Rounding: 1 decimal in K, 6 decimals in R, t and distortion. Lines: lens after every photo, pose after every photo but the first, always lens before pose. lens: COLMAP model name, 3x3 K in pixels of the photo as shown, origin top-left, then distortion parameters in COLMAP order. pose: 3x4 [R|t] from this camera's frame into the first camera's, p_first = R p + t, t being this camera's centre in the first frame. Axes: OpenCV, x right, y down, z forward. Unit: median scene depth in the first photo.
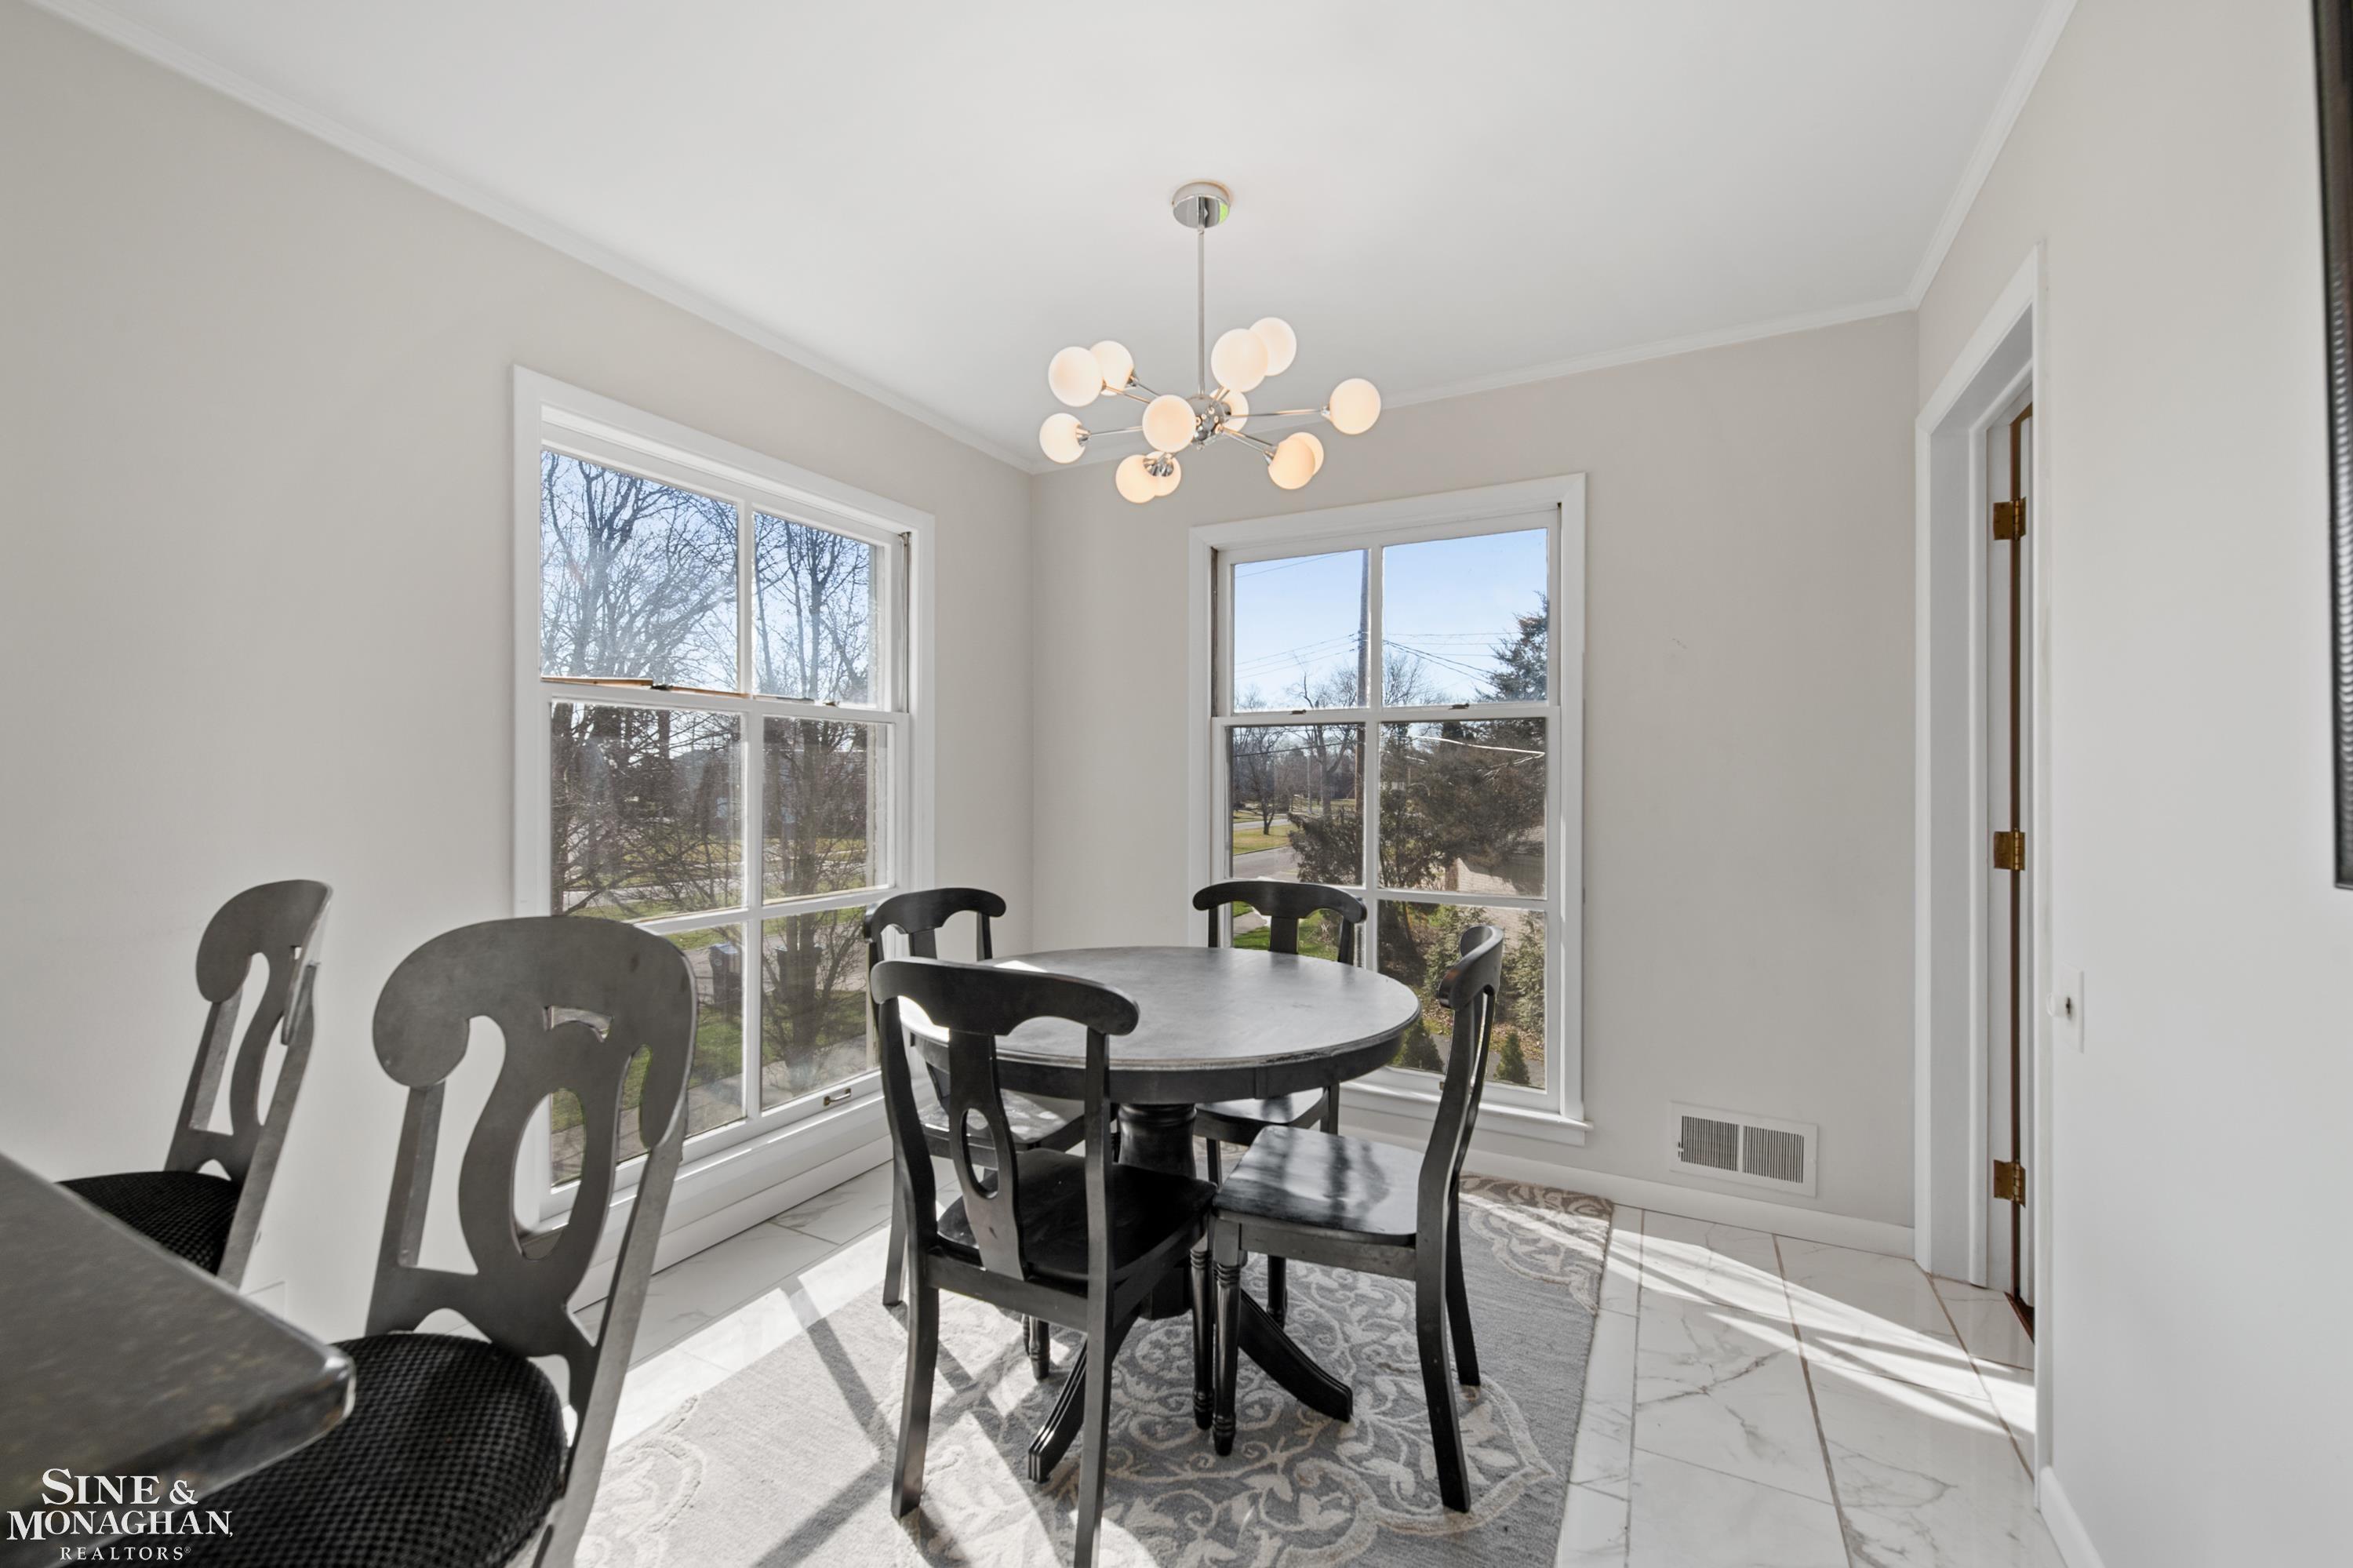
lens RADIAL K [[944.4, 0, 1182.1], [0, 944.4, 784.2], [0, 0, 1]] dist [-0.012151, -0.002141]
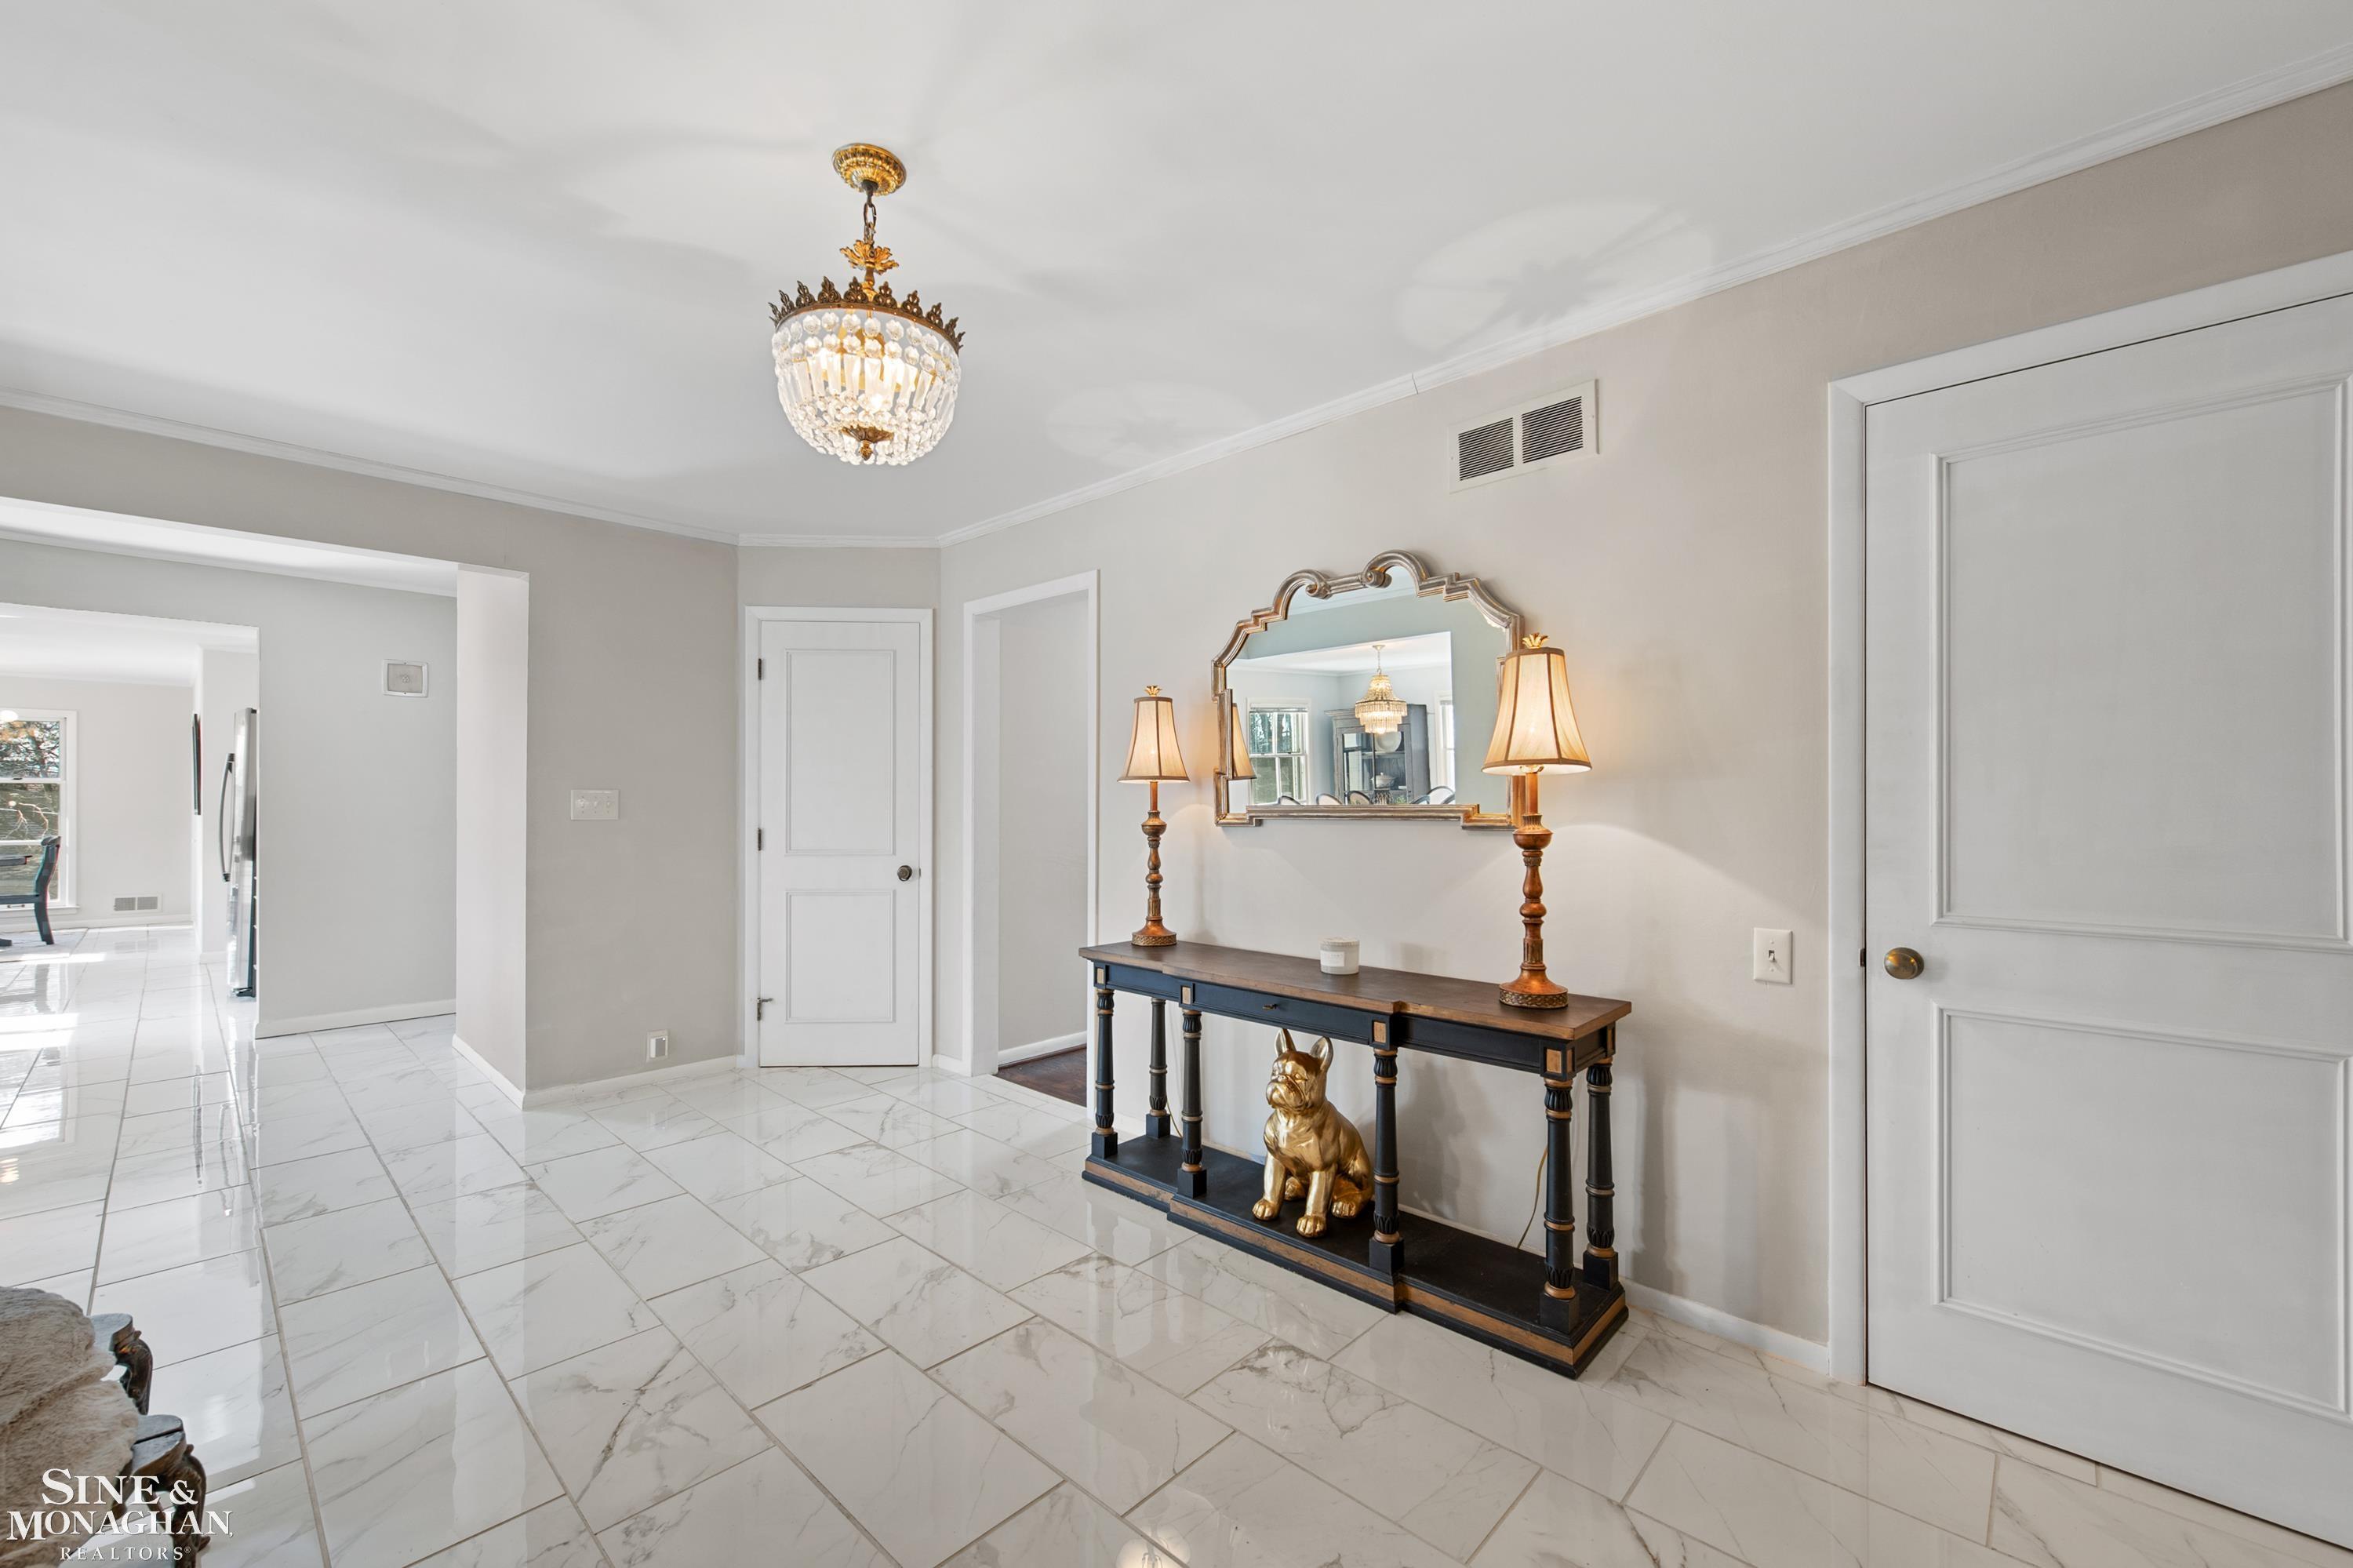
lens RADIAL K [[944.4, 0, 1193.8], [0, 944.4, 796.3], [0, 0, 1]] dist [-0.012151, -0.002141]
pose [[0.247720, 0.010369, 0.968776, -1.968920], [-0.000561, 0.999944, -0.010559, 0.006156], [-0.968832, 0.002072, 0.247712, -4.066485]]
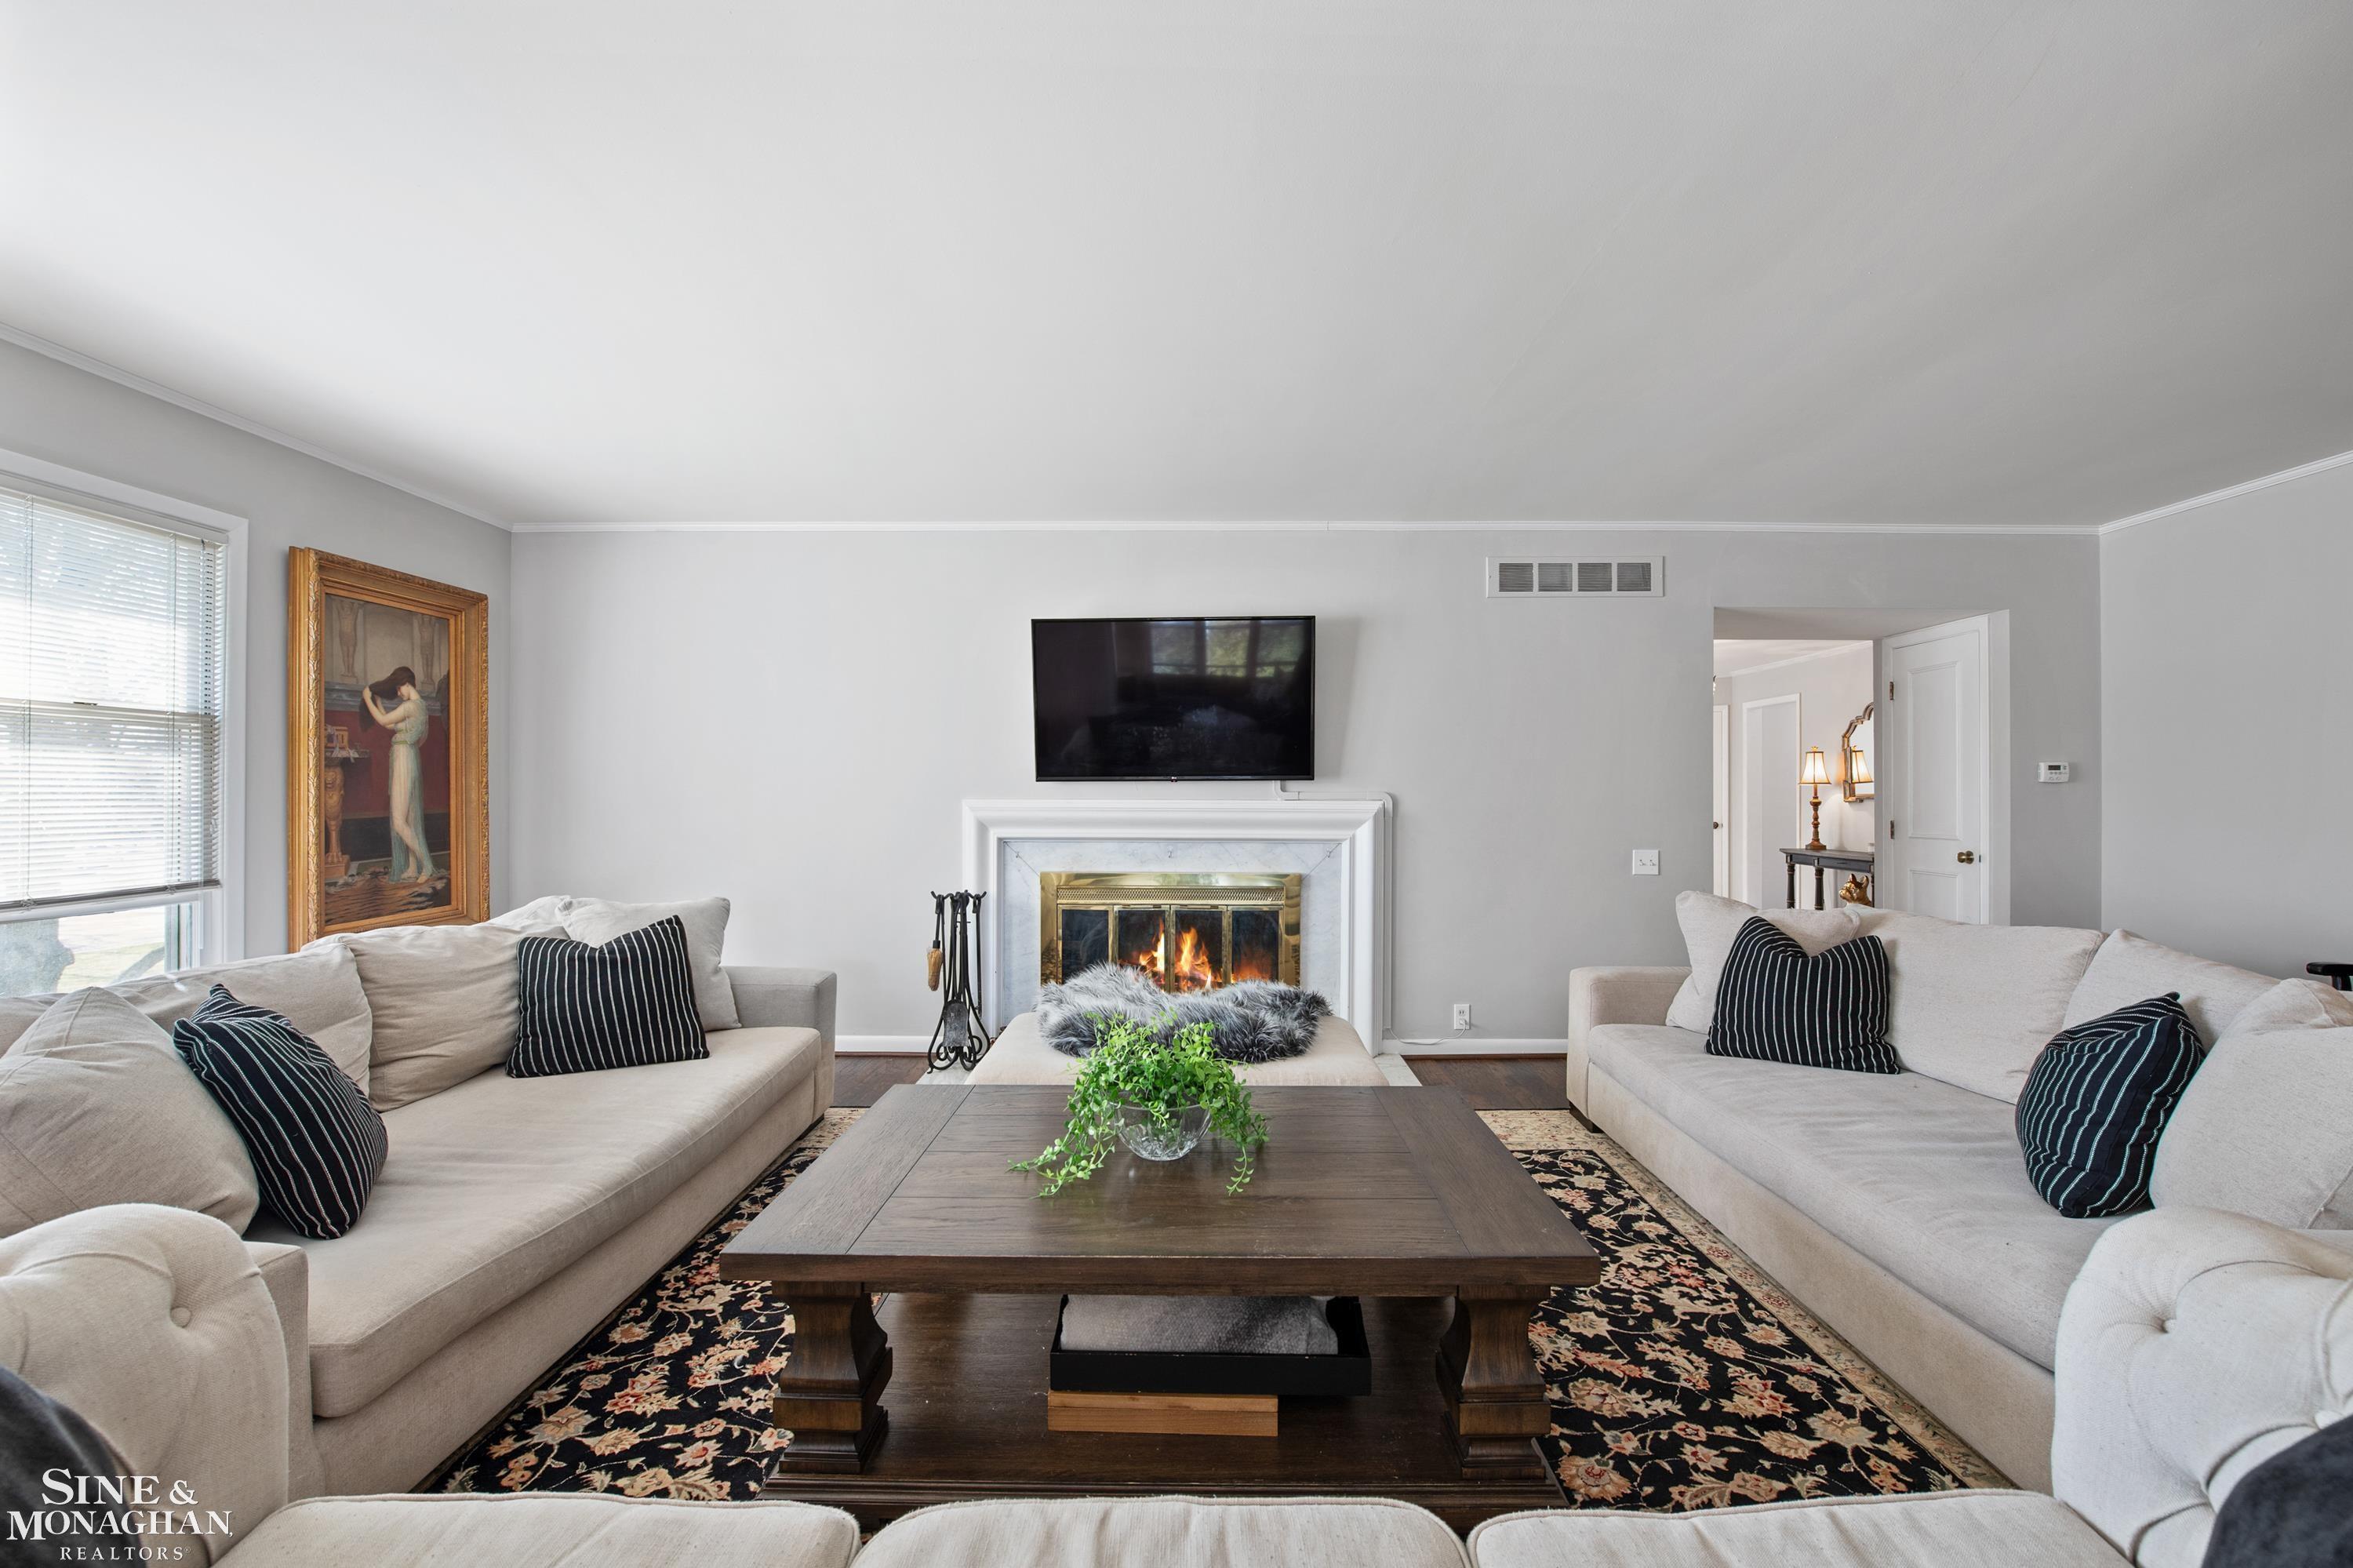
lens RADIAL K [[944.4, 0, 1190.0], [0, 944.4, 795.0], [0, 0, 1]] dist [-0.012151, -0.002141]
pose [[0.887298, 0.002772, 0.461189, -3.891870], [-0.000948, 0.999991, -0.004187, 0.022308], [-0.461196, 0.003278, 0.887292, -5.401558]]
